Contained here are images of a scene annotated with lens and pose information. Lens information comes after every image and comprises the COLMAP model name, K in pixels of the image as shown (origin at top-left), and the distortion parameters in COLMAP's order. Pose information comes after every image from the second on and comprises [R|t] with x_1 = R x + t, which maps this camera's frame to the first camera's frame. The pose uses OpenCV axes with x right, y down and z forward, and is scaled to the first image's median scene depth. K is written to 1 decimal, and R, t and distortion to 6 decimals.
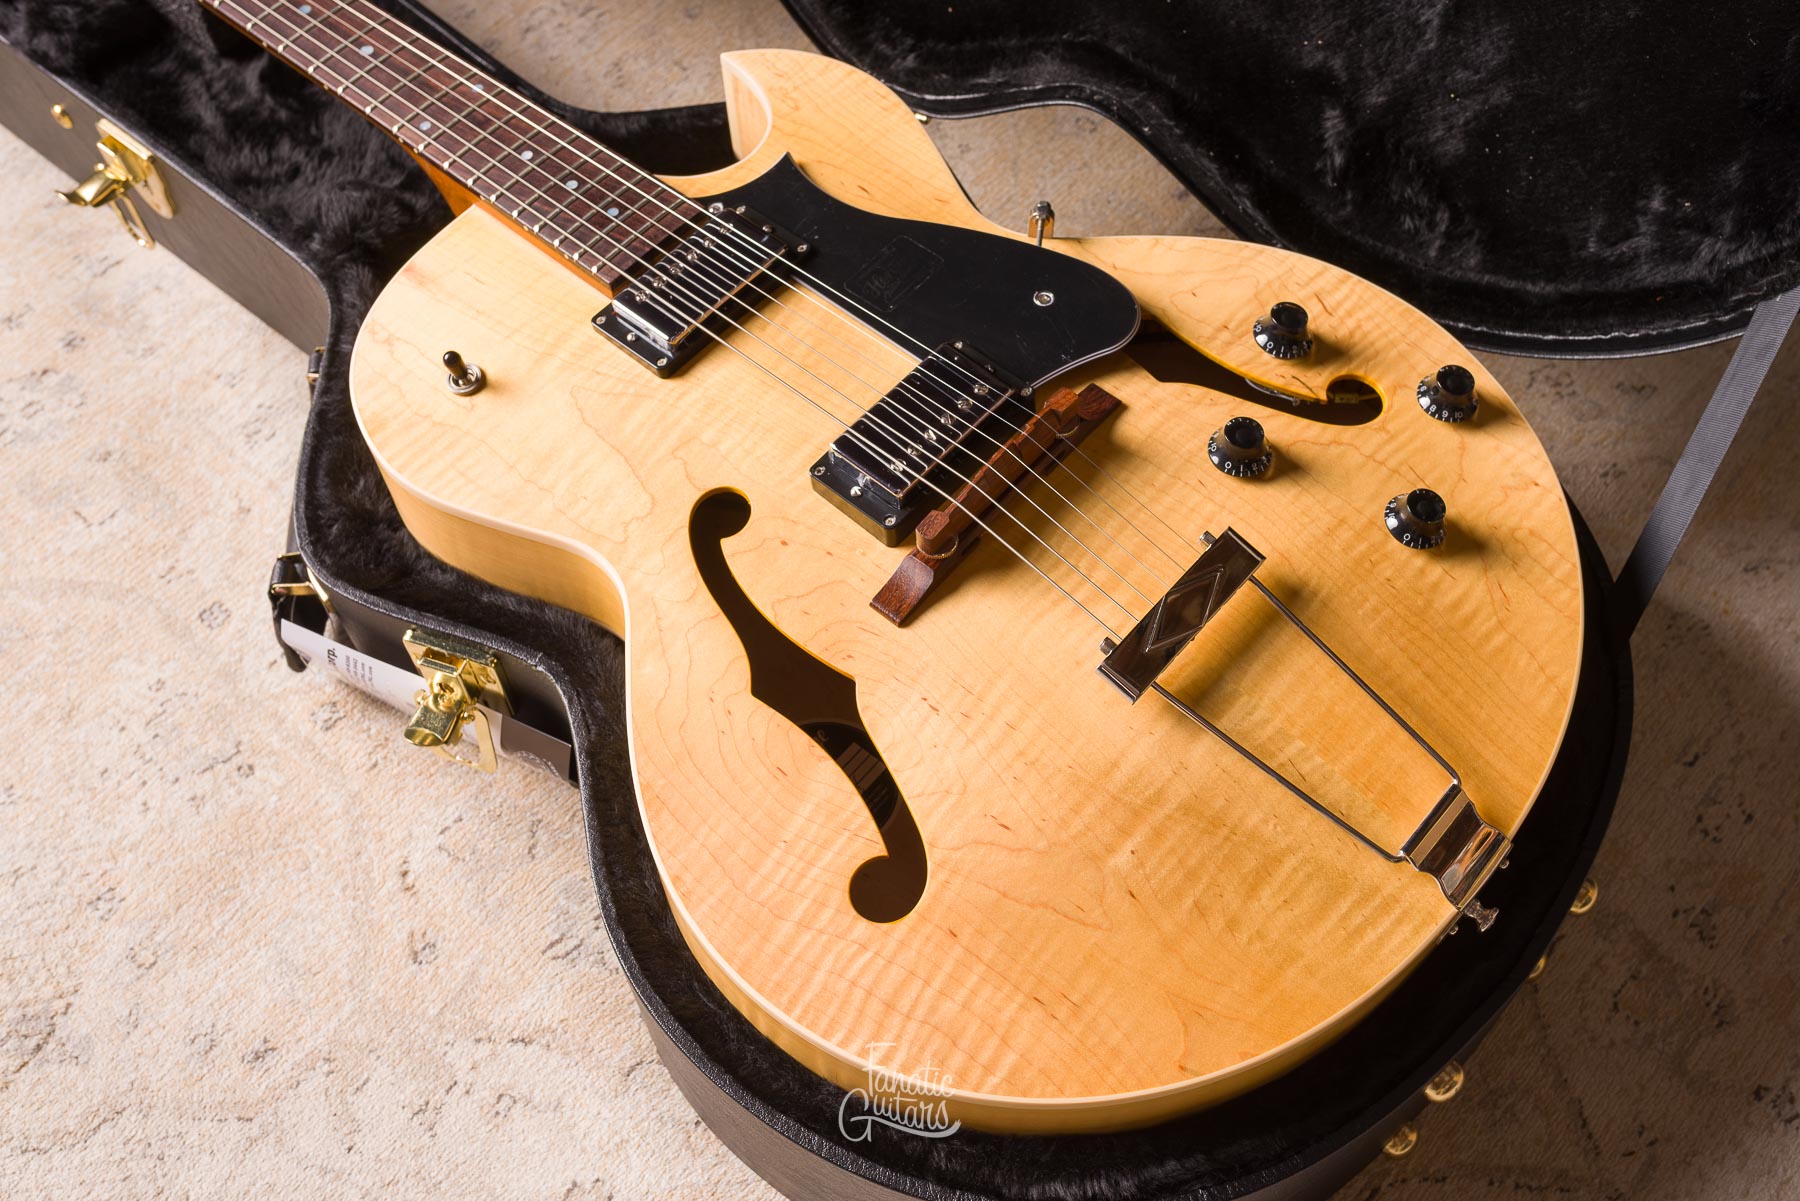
lens RADIAL K [[1885.4, 0, 981.8], [0, 1885.4, 593.9], [0, 0, 1]] dist [-0.001779, -0.008354]
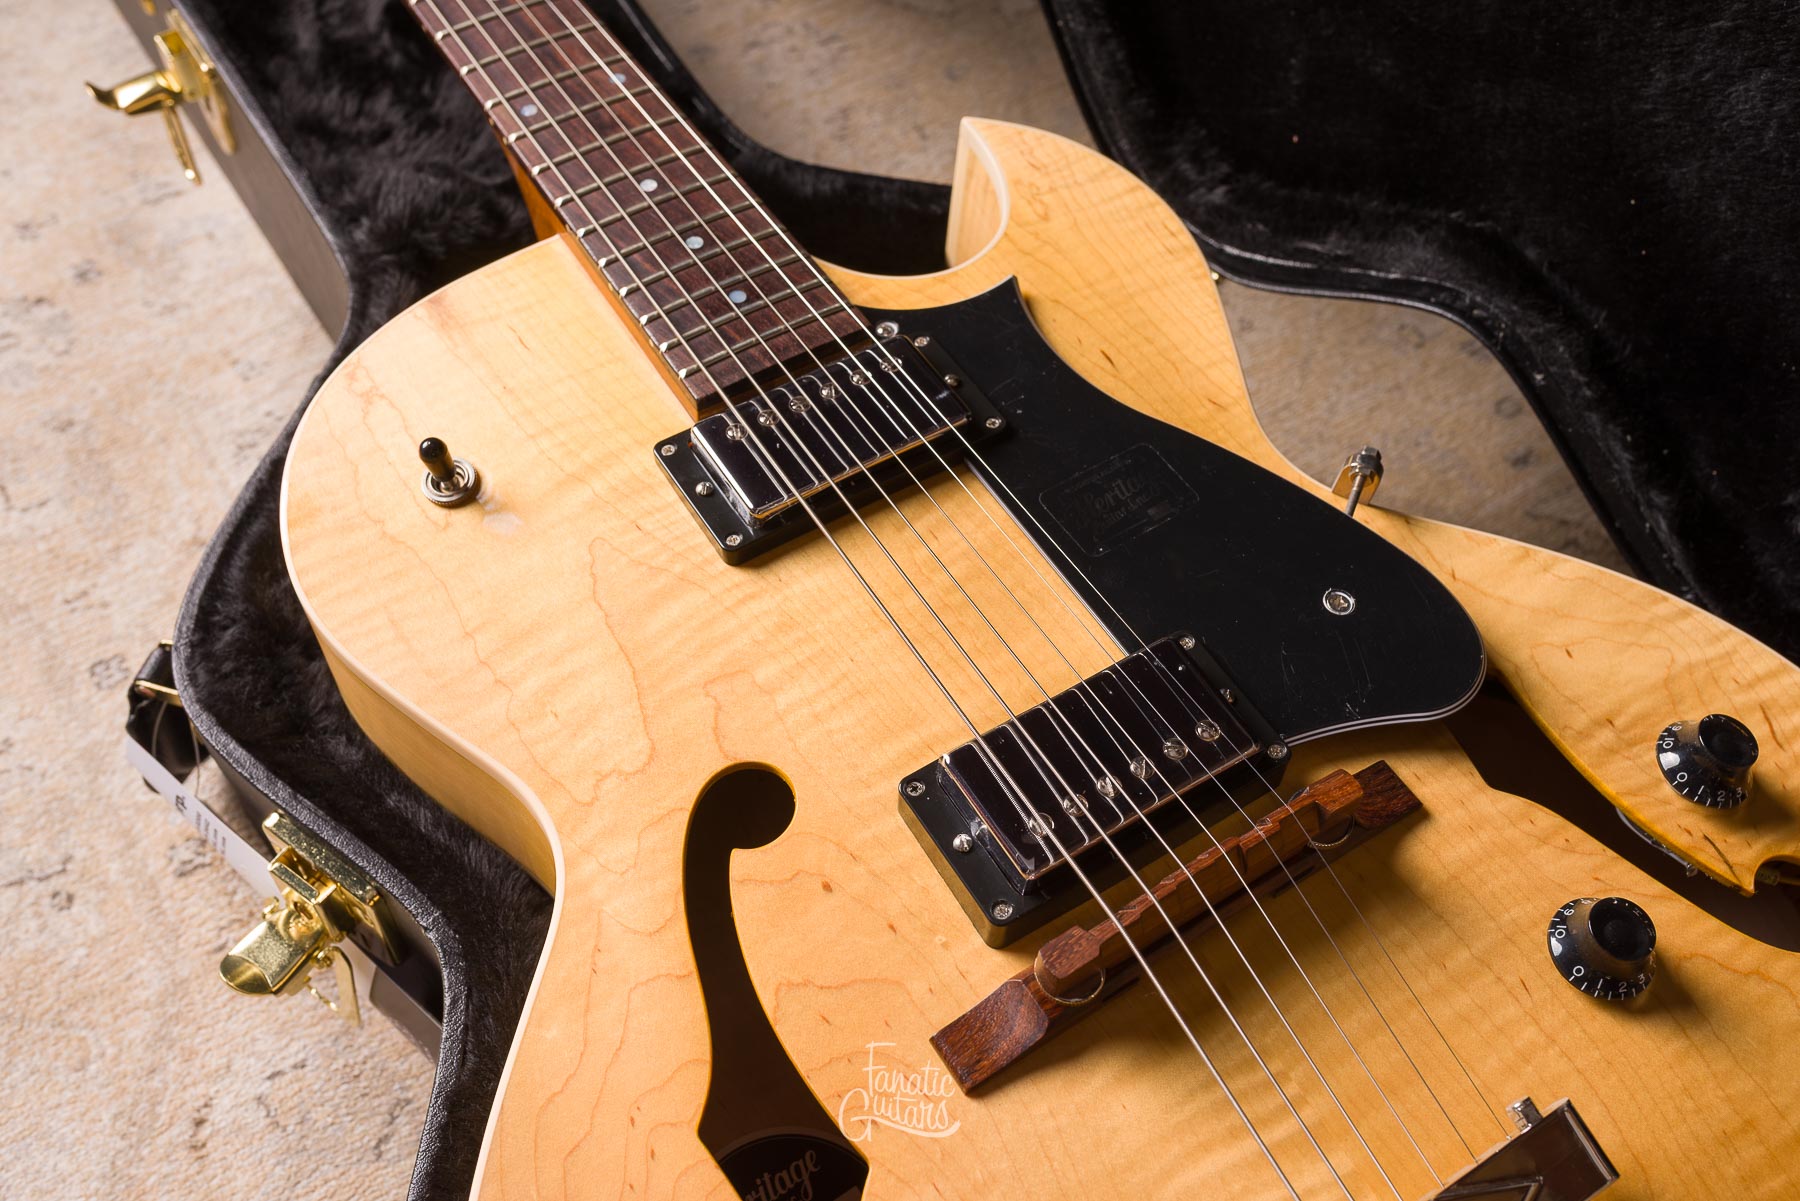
lens RADIAL K [[1764.9, 0, 900.0], [0, 1764.9, 600.5], [0, 0, 1]] dist [-0.000831, 0.003329]
pose [[0.953999, 0.273926, -0.121866, -0.033608], [-0.278968, 0.959946, -0.026103, -0.096375], [0.109834, 0.058899, 0.992203, 0.380797]]
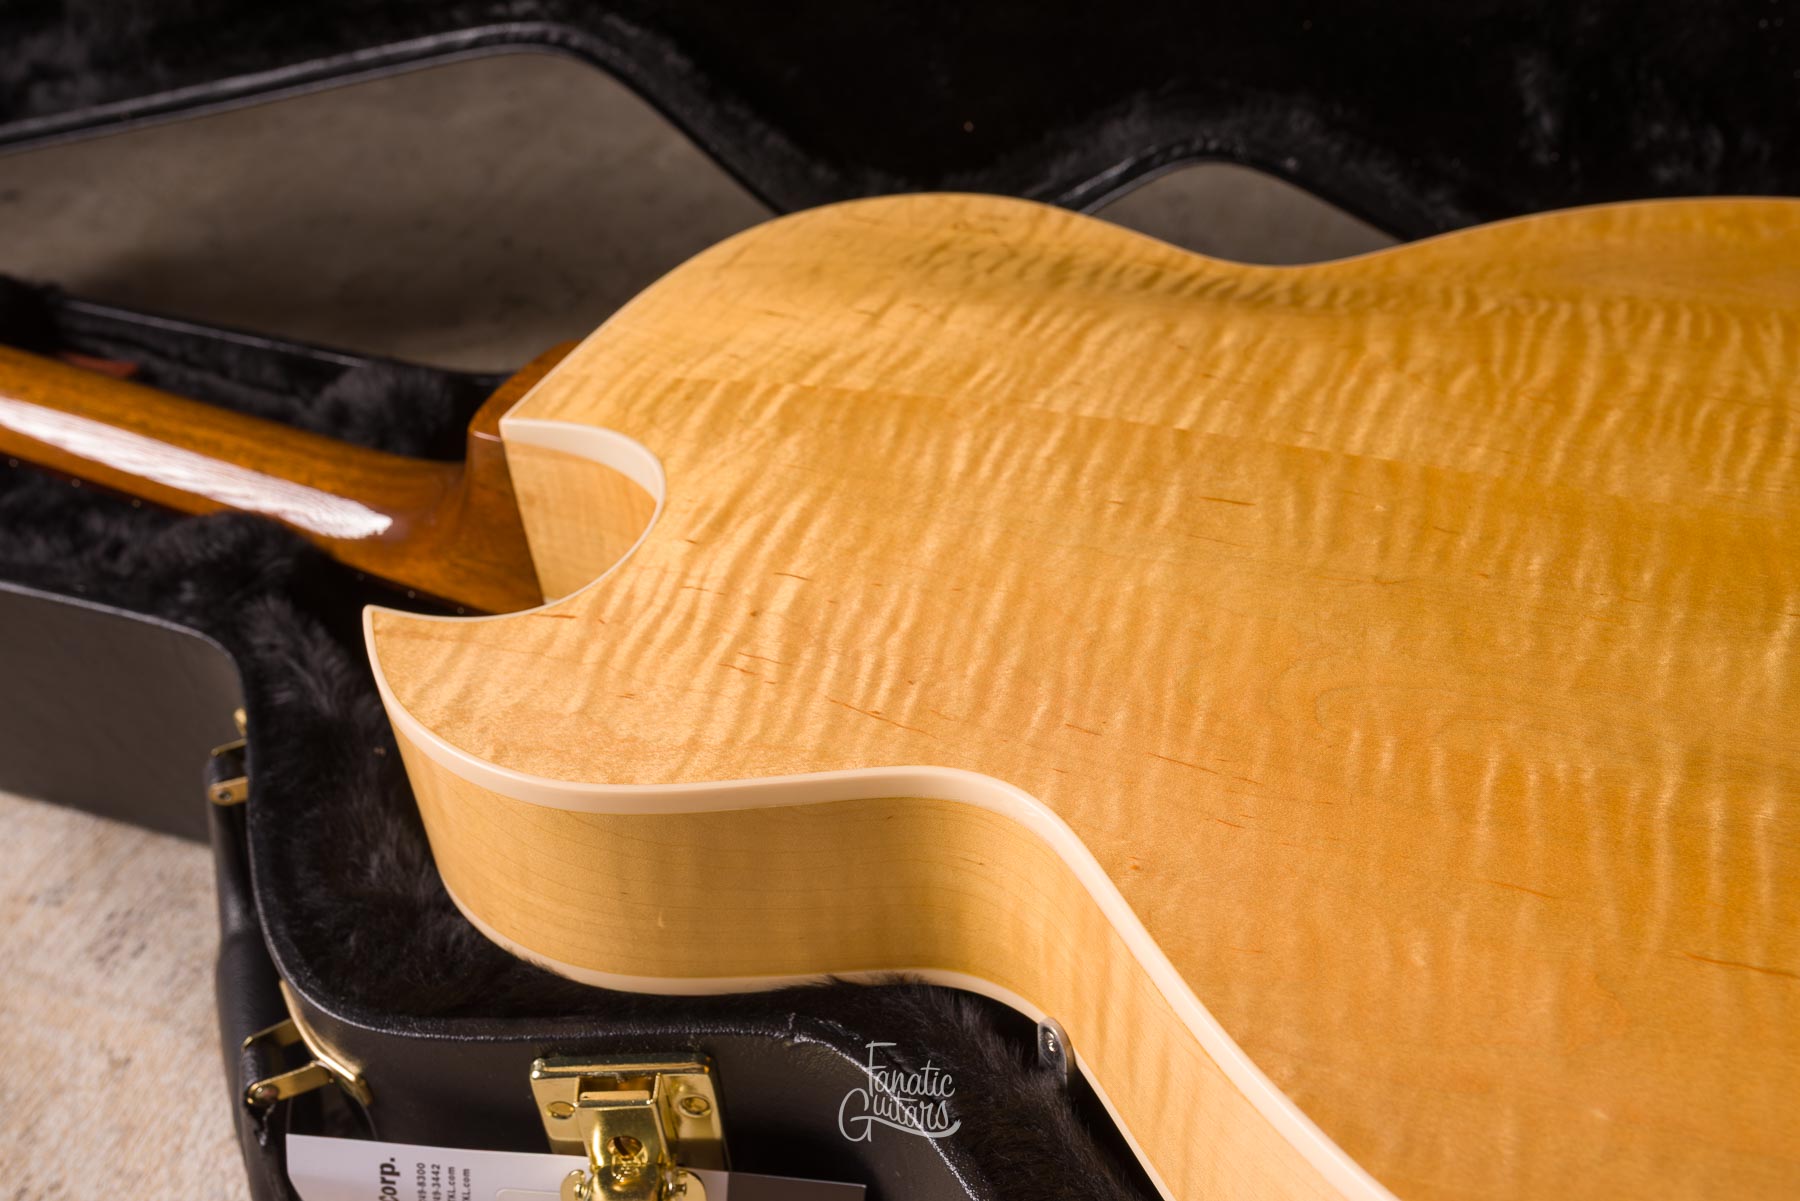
lens RADIAL K [[1777.3, 0, 900.0], [0, 1777.3, 600.5], [0, 0, 1]] dist [0.005563, -0.005597]
pose [[0.946993, -0.258144, 0.191221, -0.259389], [0.307635, 0.900173, -0.308301, 0.088563], [-0.092546, 0.350785, 0.931872, 0.441033]]
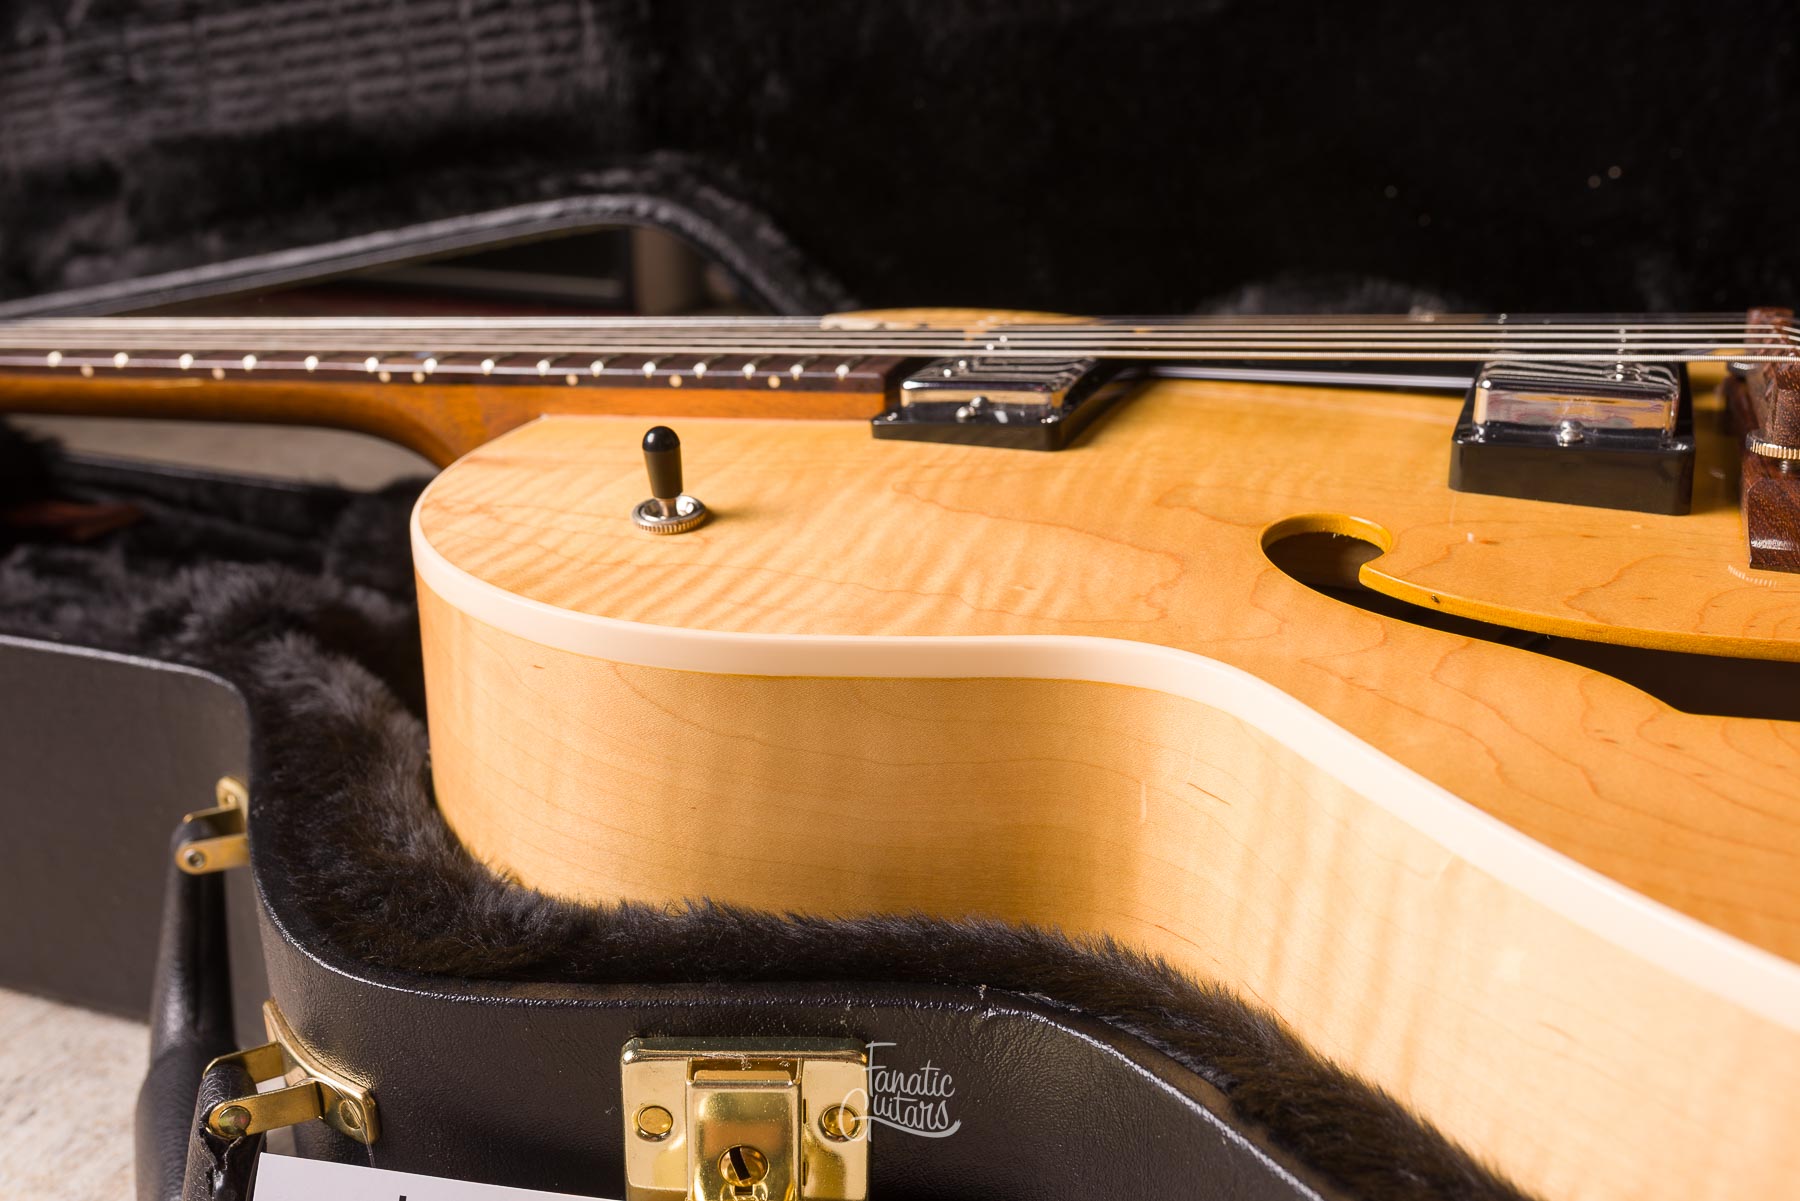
lens RADIAL K [[1792.3, 0, 900.0], [0, 1792.3, 600.5], [0, 0, 1]] dist [0.004644, -0.005408]
pose [[0.943141, -0.119654, 0.310111, -0.346480], [0.287838, 0.760597, -0.581929, 0.183121], [-0.166239, 0.638102, 0.751791, 0.617409]]
